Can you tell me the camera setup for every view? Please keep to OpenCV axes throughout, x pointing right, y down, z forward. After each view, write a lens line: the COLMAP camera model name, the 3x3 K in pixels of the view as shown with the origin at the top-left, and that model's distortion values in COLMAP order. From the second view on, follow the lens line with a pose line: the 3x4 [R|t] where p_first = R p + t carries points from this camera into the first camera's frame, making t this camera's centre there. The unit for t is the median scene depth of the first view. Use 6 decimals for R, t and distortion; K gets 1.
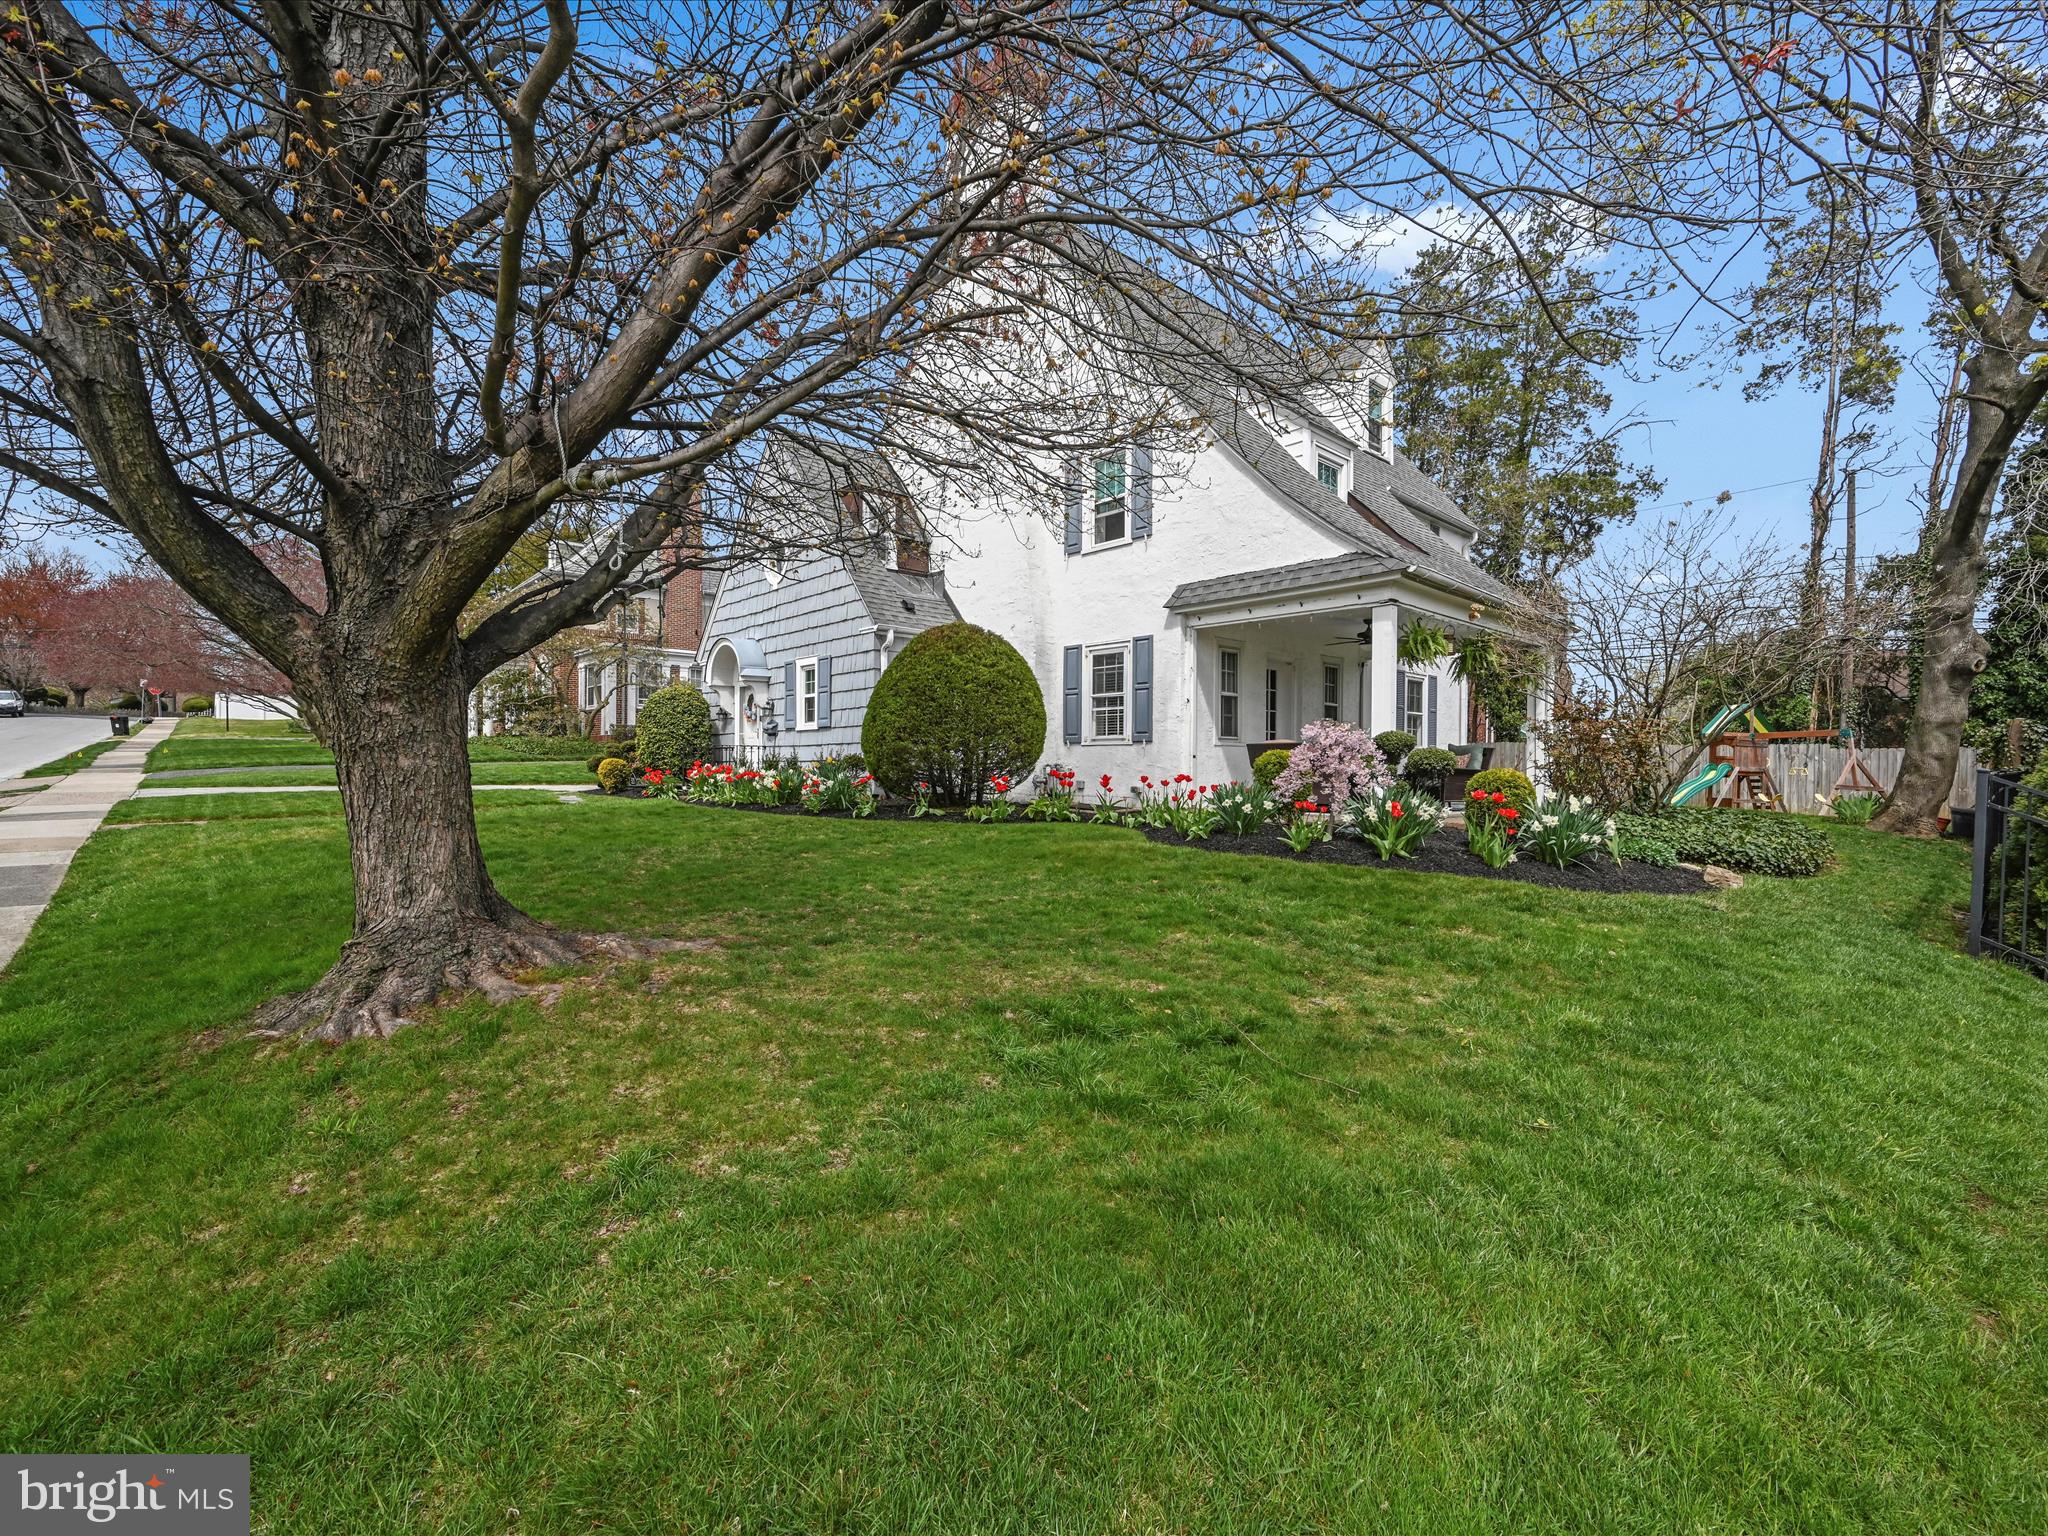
lens RADIAL K [[920.3, 0, 1026.1], [0, 920.3, 768.7], [0, 0, 1]] dist [0.000960, 0.000318]
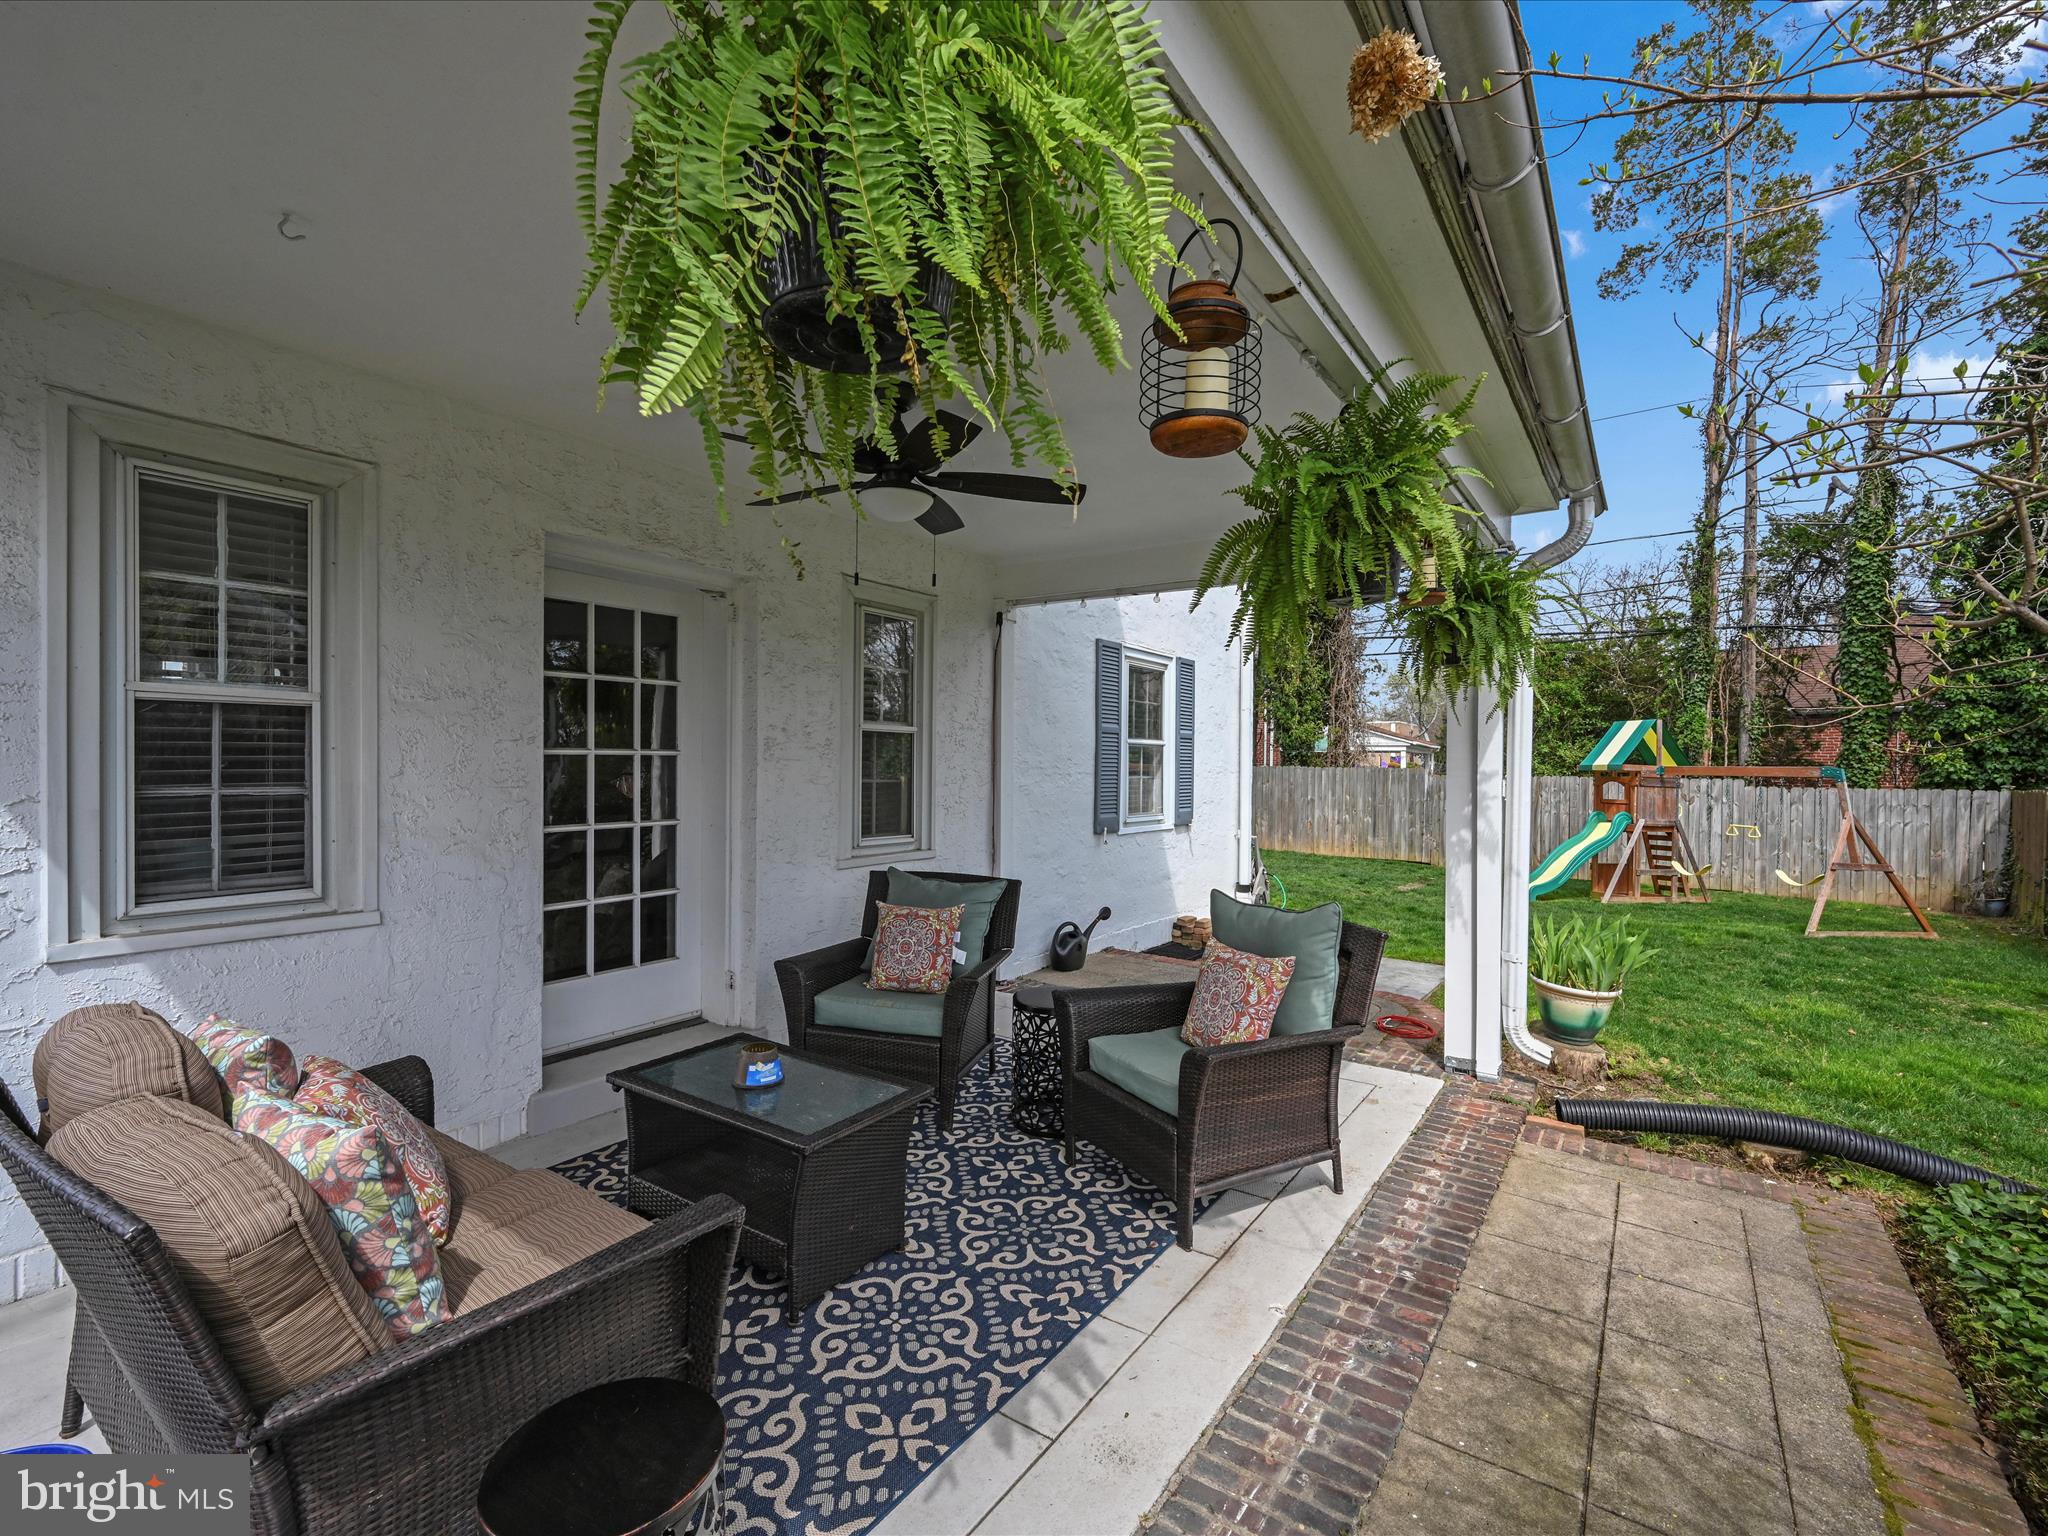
lens RADIAL K [[920.3, 0, 1024.8], [0, 920.3, 759.9], [0, 0, 1]] dist [0.000960, 0.000318]
pose [[0.975931, 0.000405, 0.218077, 0.209403], [0.000422, 0.999993, -0.003744, -0.039038], [-0.218077, 0.003746, 0.975924, 0.451838]]
